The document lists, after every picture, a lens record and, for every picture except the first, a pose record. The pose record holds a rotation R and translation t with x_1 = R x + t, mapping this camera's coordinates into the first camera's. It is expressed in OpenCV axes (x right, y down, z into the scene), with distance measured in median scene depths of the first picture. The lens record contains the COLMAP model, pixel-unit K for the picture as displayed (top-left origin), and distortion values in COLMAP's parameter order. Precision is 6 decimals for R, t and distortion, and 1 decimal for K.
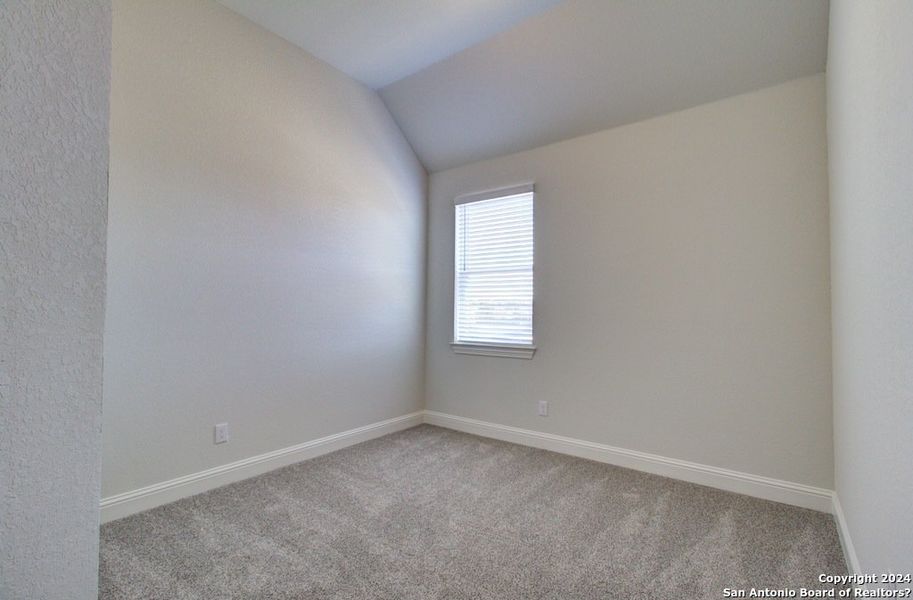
lens RADIAL K [[414.3, 0, 448.5], [0, 414.3, 299.0], [0, 0, 1]] dist [0.000623, 0.000841]
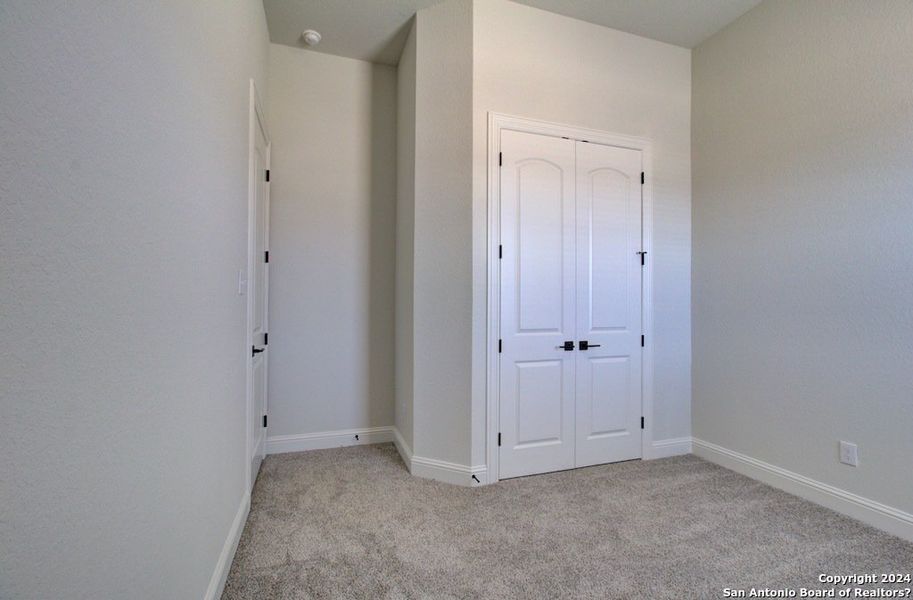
lens RADIAL K [[429.4, 0, 456.5], [0, 429.4, 300.0], [0, 0, 1]] dist [0.000586, 0.000741]
pose [[-0.561714, -0.017087, -0.827155, 0.703187], [0.017464, 0.999319, -0.032503, 0.032978], [0.827147, -0.032703, -0.561033, 0.956797]]
